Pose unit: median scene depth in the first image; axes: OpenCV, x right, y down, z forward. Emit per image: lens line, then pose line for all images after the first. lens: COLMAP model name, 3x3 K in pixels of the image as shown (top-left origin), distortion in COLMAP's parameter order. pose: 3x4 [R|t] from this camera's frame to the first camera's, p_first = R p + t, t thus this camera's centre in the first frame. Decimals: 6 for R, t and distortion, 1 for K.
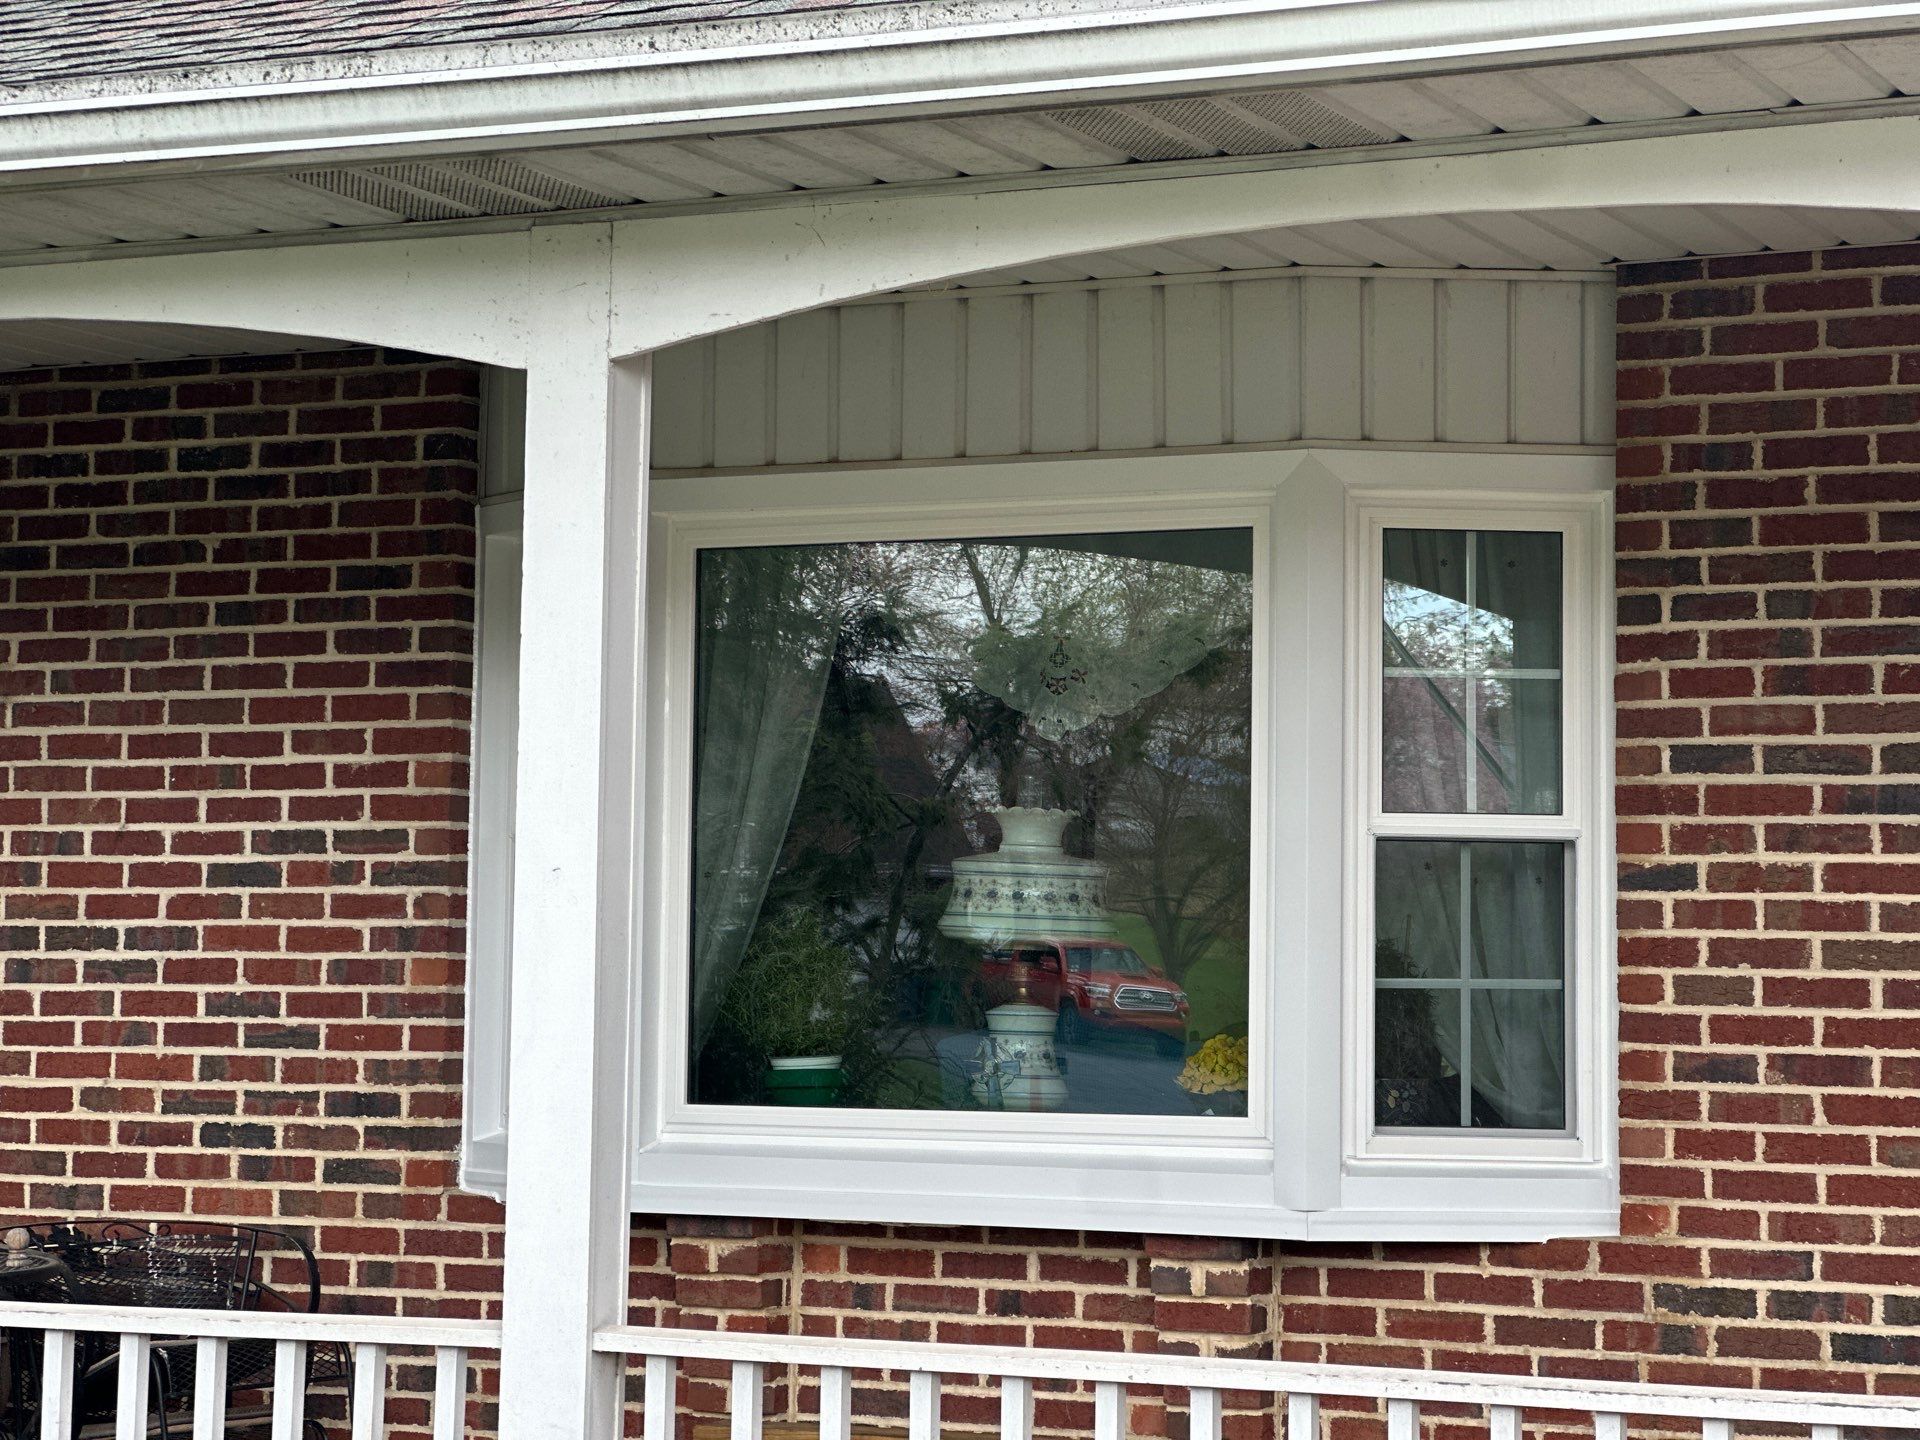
lens RADIAL K [[2772.3, 0, 957.4], [0, 2772.3, 631.2], [0, 0, 1]] dist [0.078826, -0.086641]
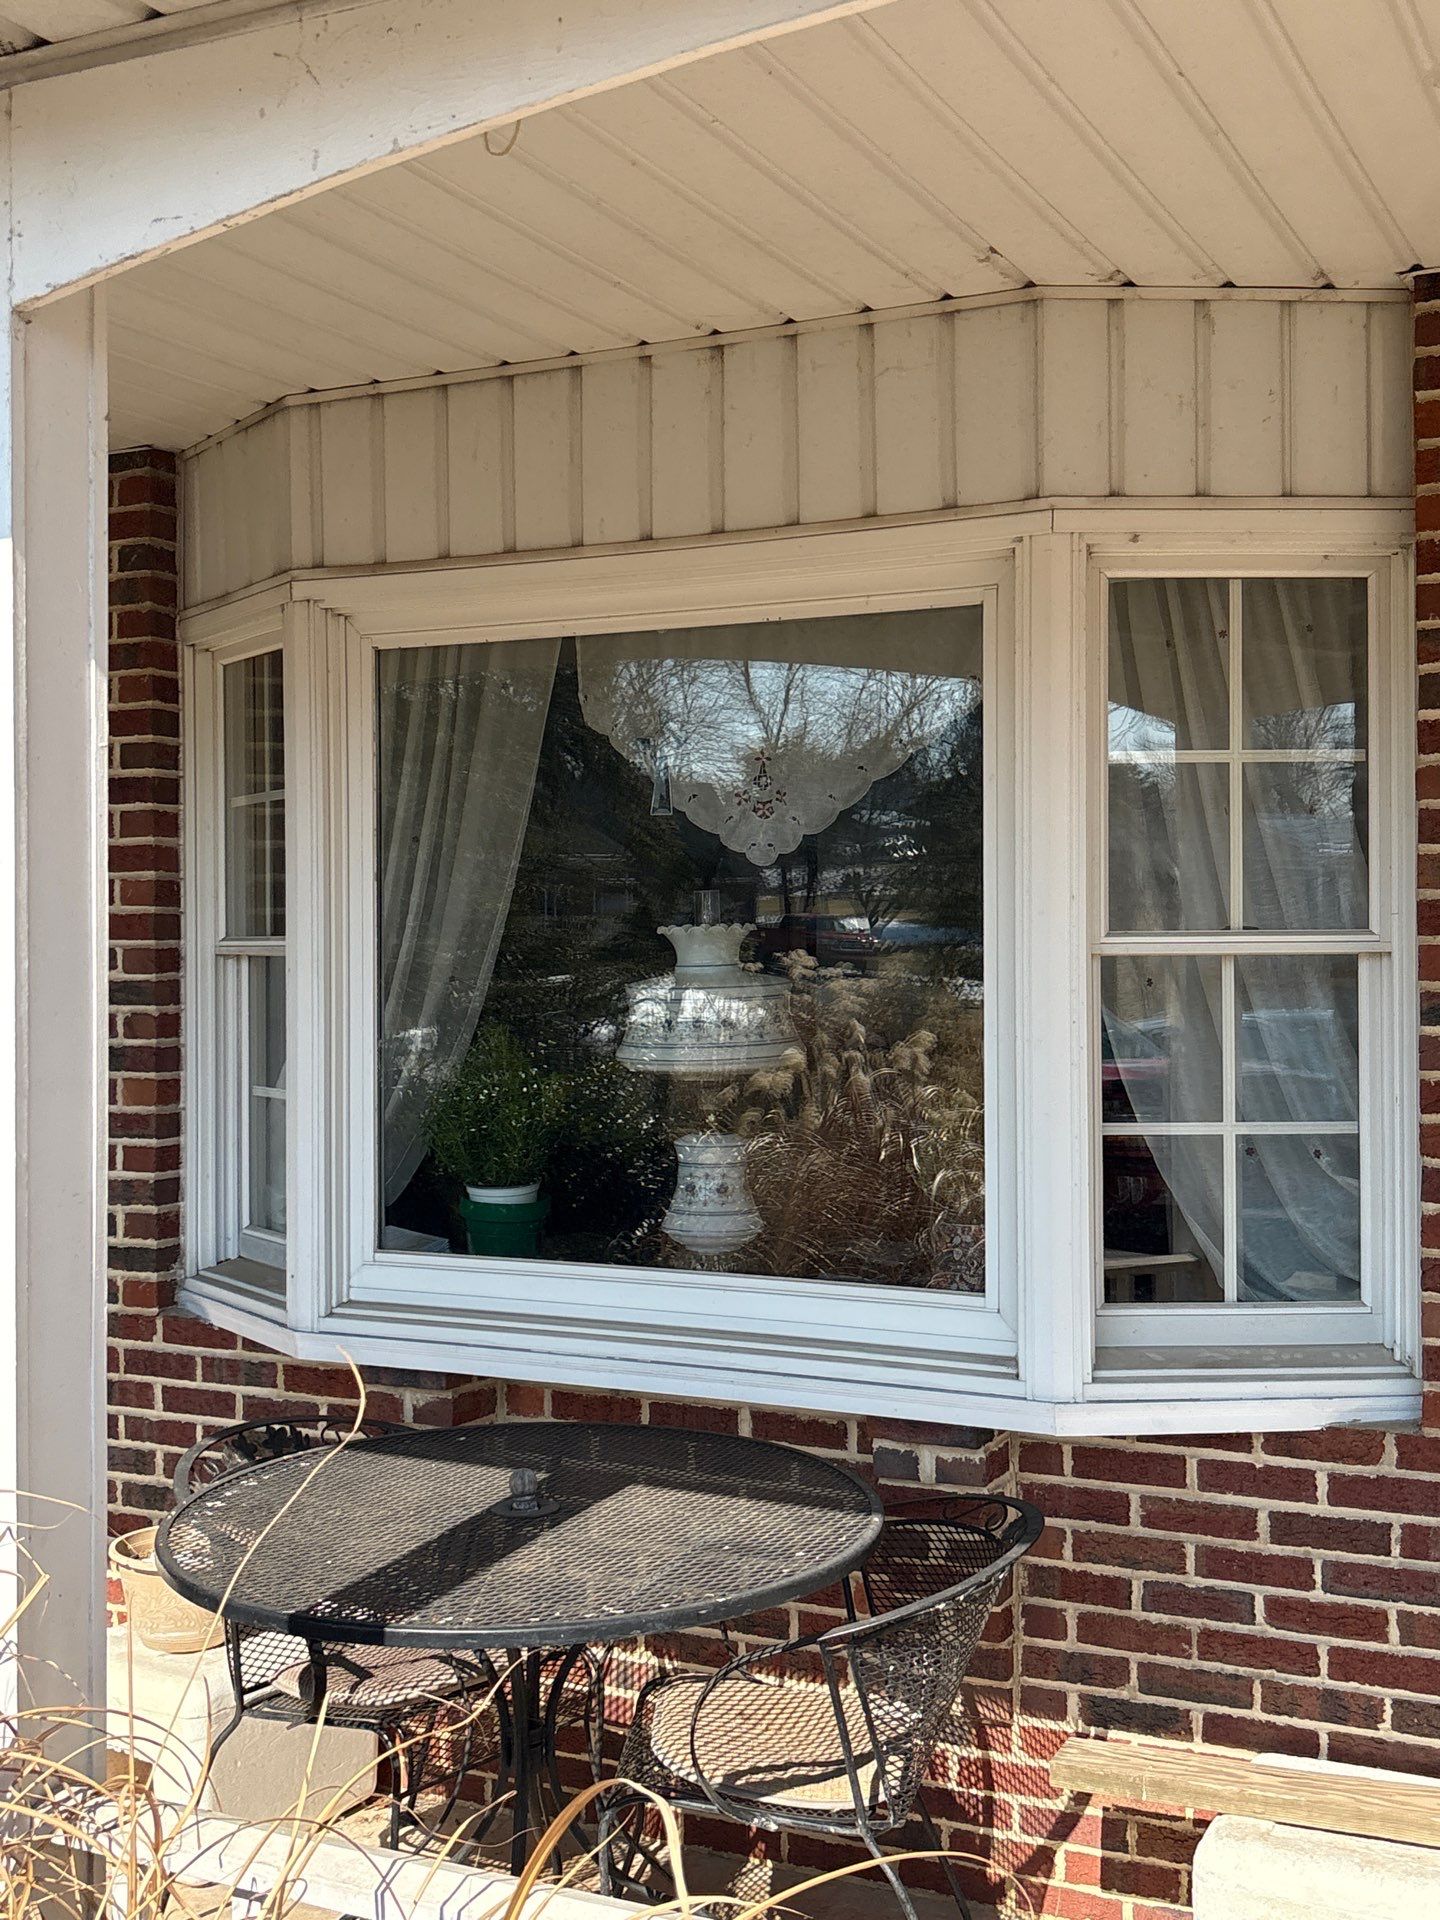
lens RADIAL K [[2772.3, 0, 720.0], [0, 2772.3, 960.0], [0, 0, 1]] dist [0.078826, -0.086641]
pose [[0.999644, -0.020572, 0.017007, 0.009494], [0.019144, 0.996591, 0.080247, 0.001218], [-0.018600, -0.079892, 0.996630, 0.141948]]
